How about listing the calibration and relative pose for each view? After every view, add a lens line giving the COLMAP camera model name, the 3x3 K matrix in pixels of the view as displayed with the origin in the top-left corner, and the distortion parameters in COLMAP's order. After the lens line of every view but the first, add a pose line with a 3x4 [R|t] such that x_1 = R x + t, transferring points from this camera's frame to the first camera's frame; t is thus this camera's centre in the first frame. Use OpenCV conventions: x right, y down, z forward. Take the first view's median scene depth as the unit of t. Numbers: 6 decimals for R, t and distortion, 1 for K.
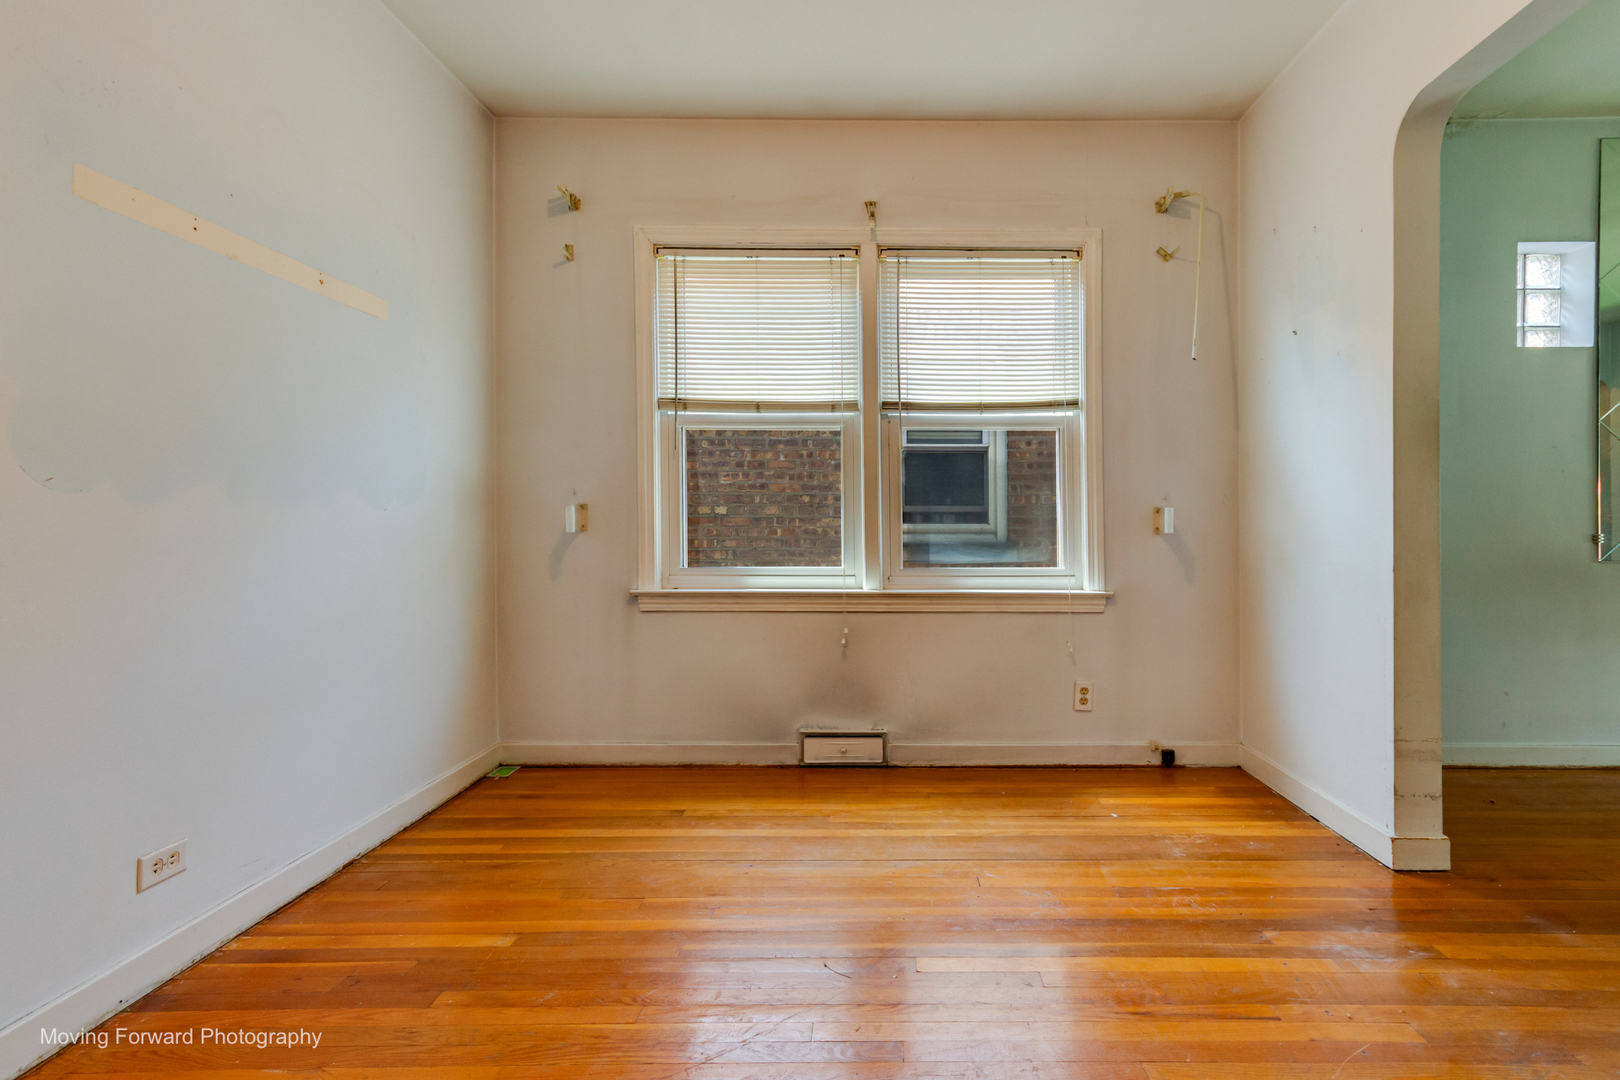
lens RADIAL K [[812.7, 0, 878.9], [0, 812.7, 524.8], [0, 0, 1]] dist [0.002903, 0.002370]
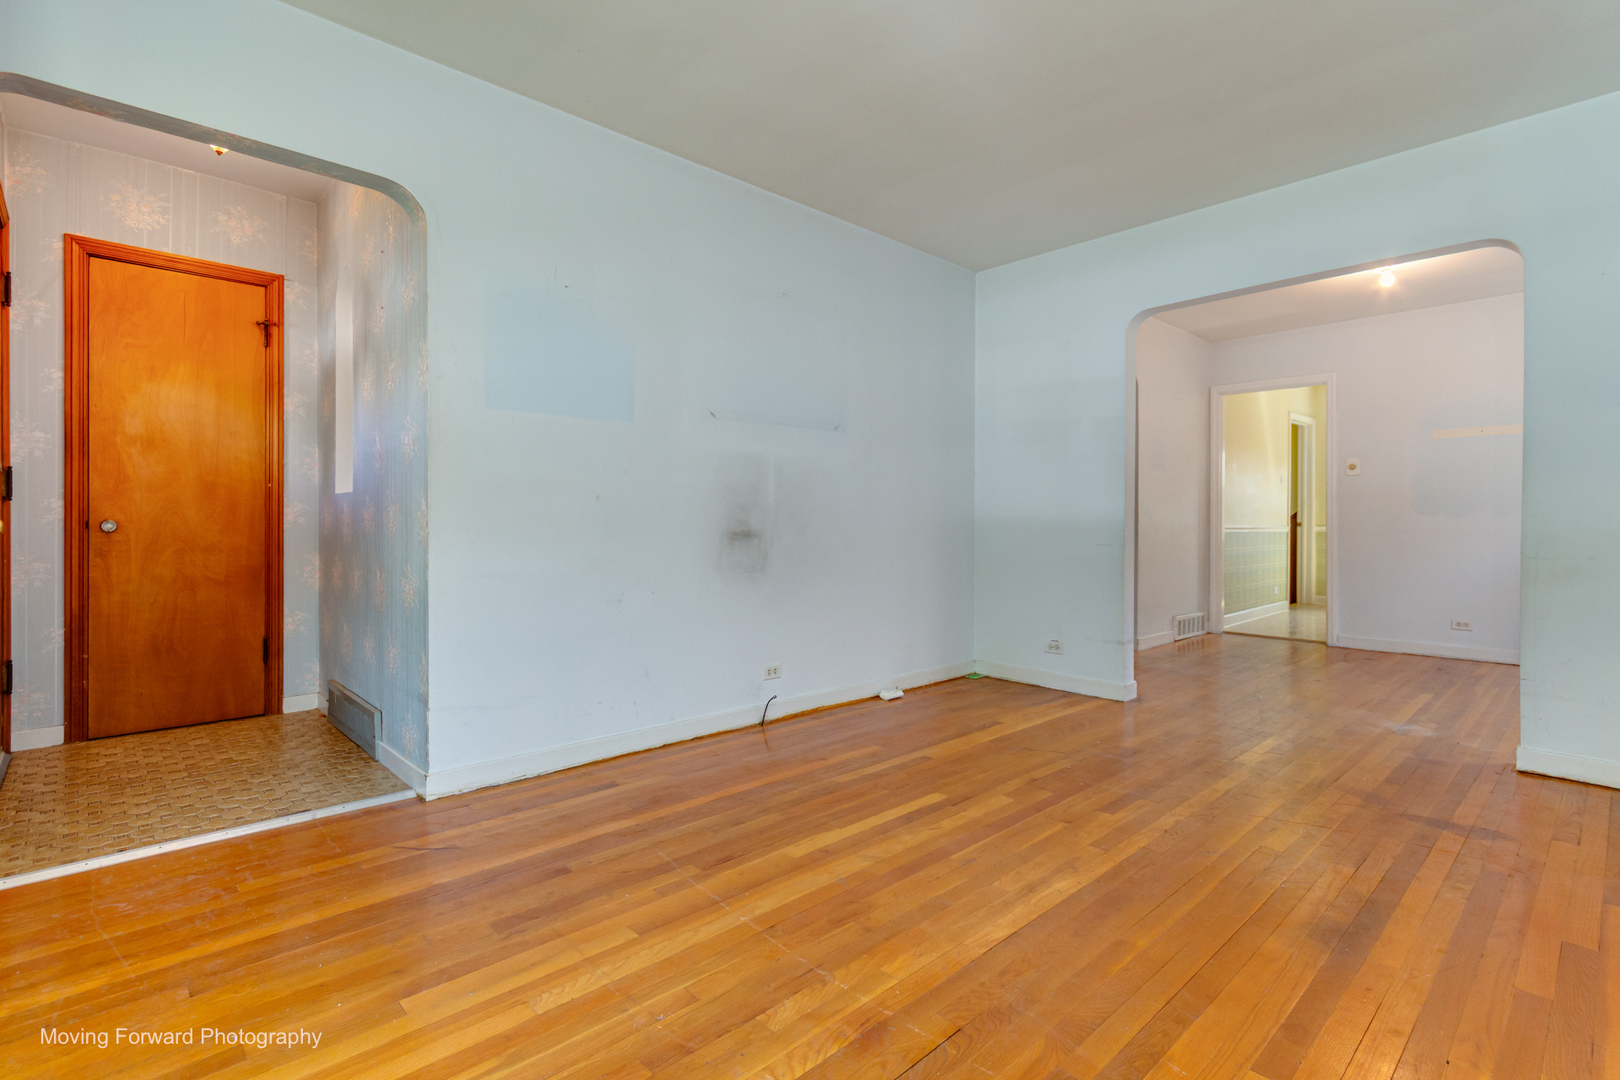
lens RADIAL K [[759.4, 0, 793.1], [0, 759.4, 515.3], [0, 0, 1]] dist [0.002188, 0.000172]
pose [[-0.742628, -0.008884, -0.669645, 1.788750], [-0.006284, 0.999960, -0.006297, -0.000485], [0.669675, -0.000468, -0.742654, 0.808674]]
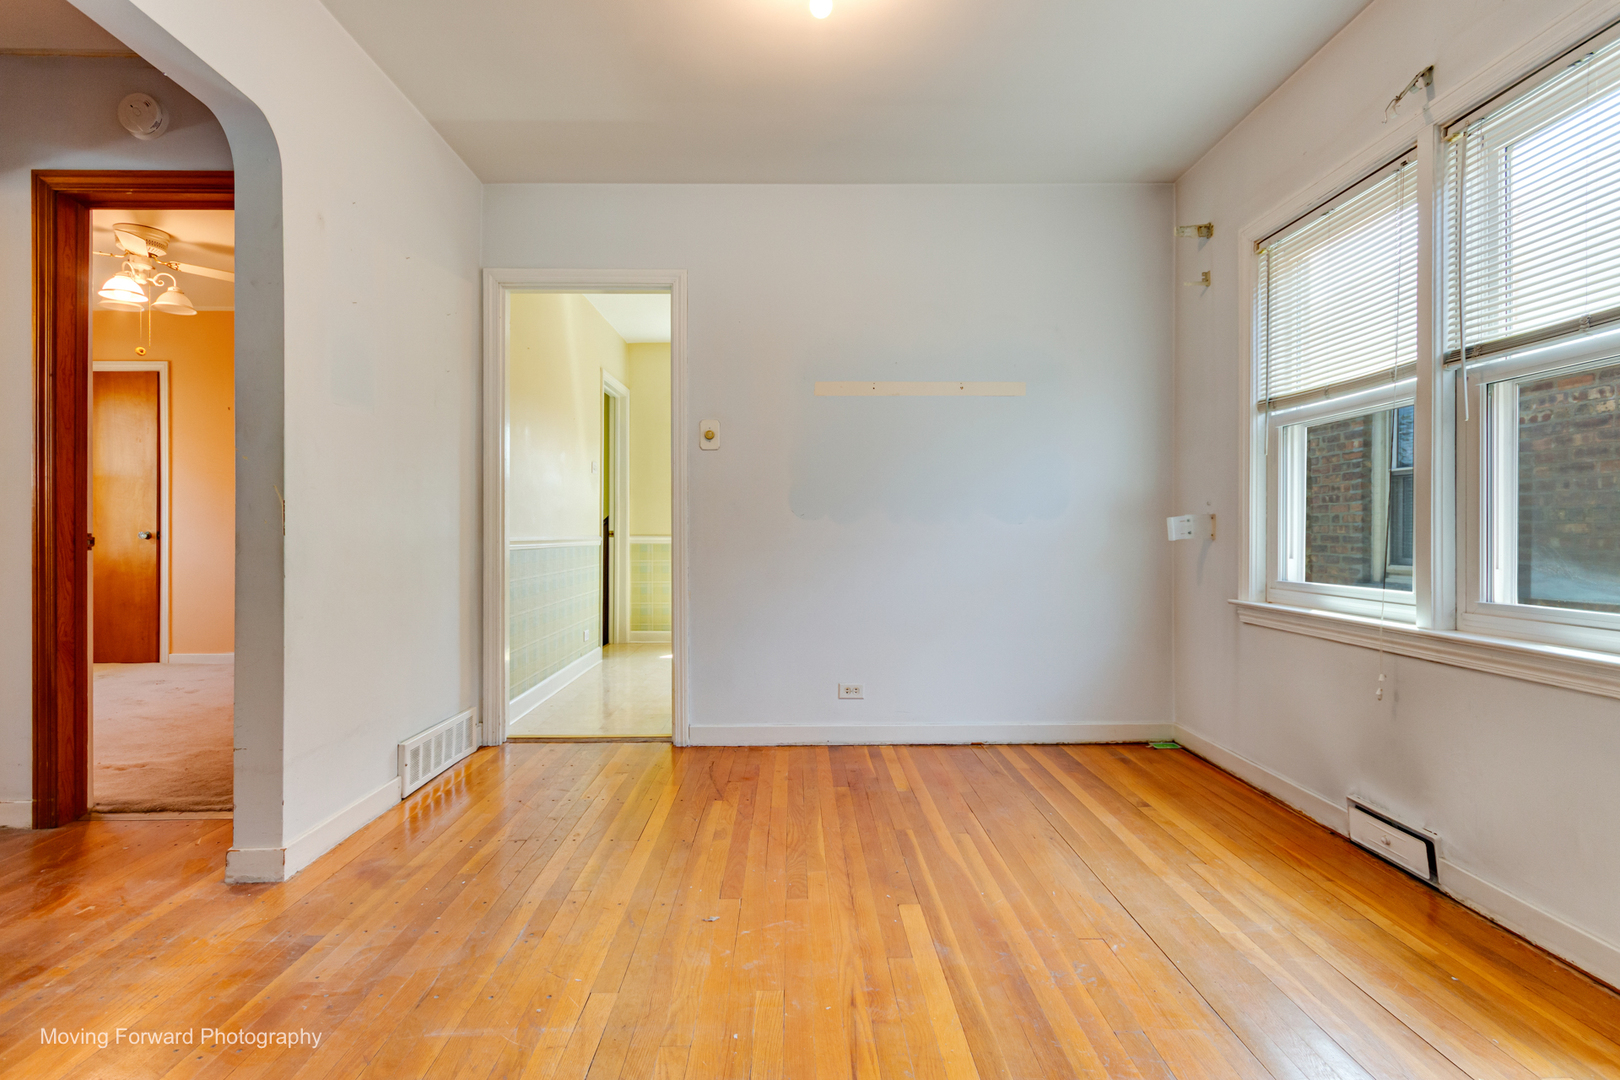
lens RADIAL K [[802.7, 0, 810.0], [0, 802.7, 540.0], [0, 0, 1]] dist [0.001827, 0.000605]
pose [[0.020253, 0.008967, -0.999755, 0.671369], [-0.002812, 0.999956, 0.008912, -0.000421], [0.999791, 0.002631, 0.020277, 0.461671]]
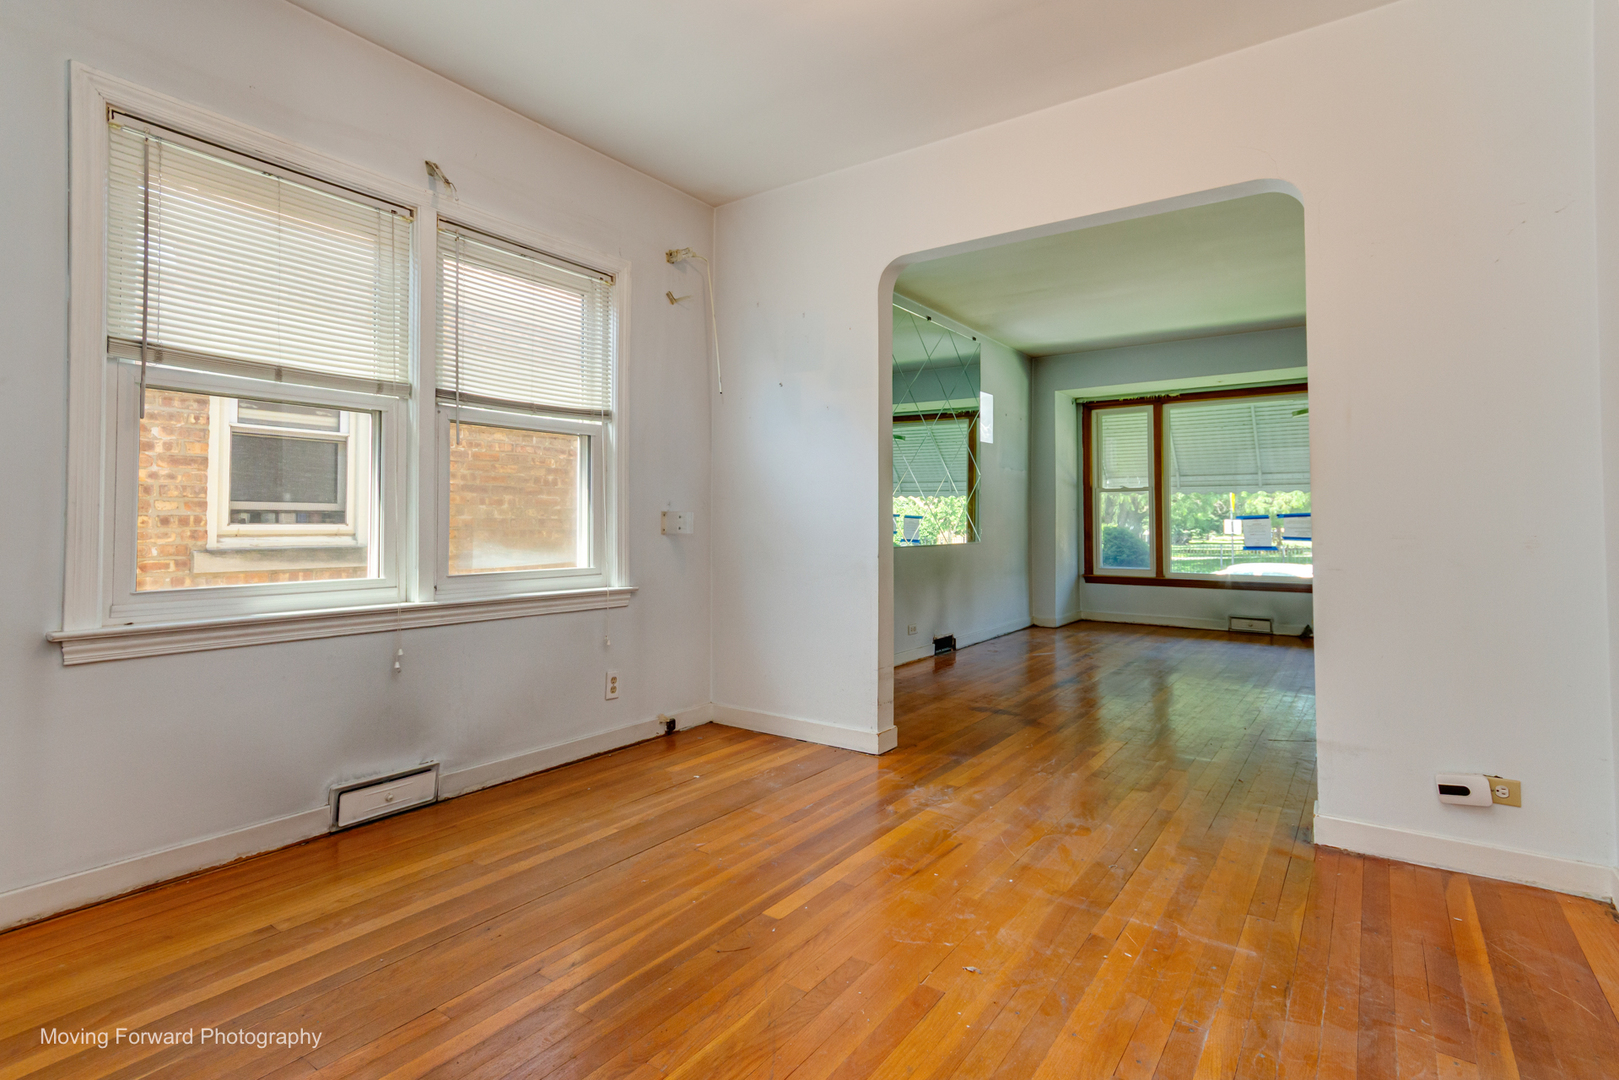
lens RADIAL K [[804.2, 0, 807.0], [0, 804.2, 494.9], [0, 0, 1]] dist [0.007469, 0.001715]
pose [[0.582730, 0.029192, 0.812141, -0.476199], [-0.000538, 0.999368, -0.035536, -0.004274], [-0.812666, 0.020271, 0.582378, 0.161142]]
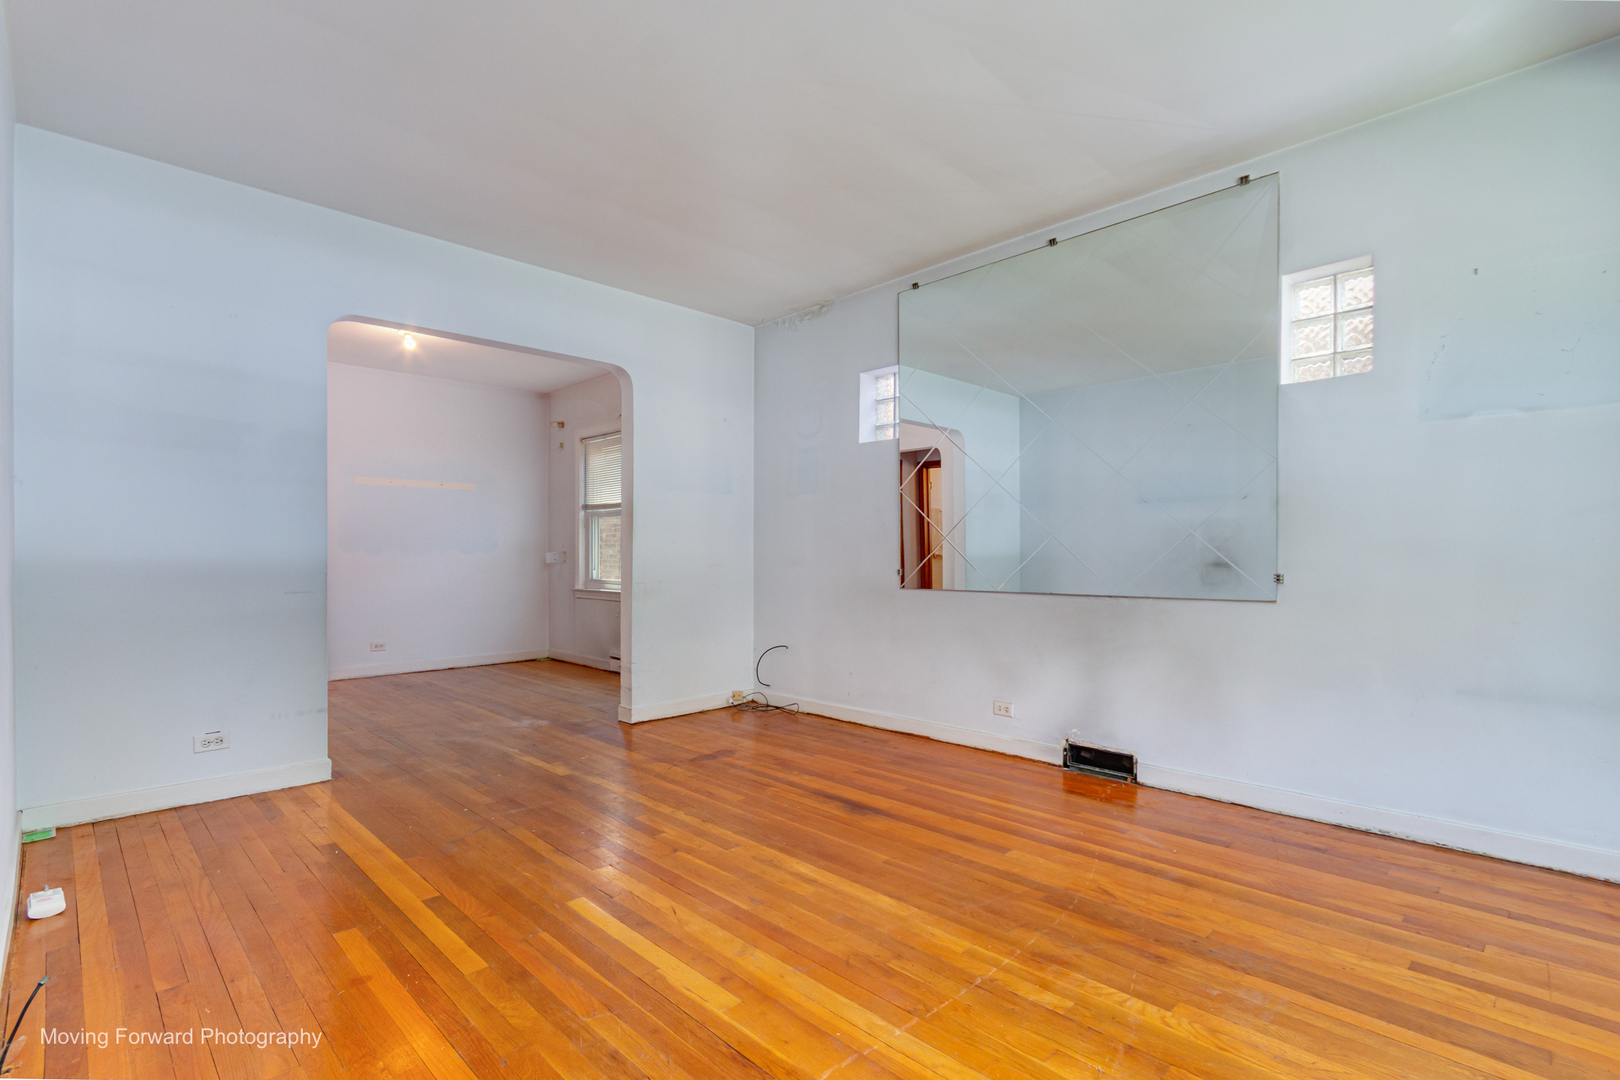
lens RADIAL K [[759.3, 0, 809.3], [0, 759.3, 560.0], [0, 0, 1]] dist [0.017075, 0.000160]
pose [[0.695354, 0.004564, -0.718653, 1.749798], [-0.000397, 0.999982, 0.005966, -0.013220], [0.718667, -0.003863, 0.695344, -0.035808]]
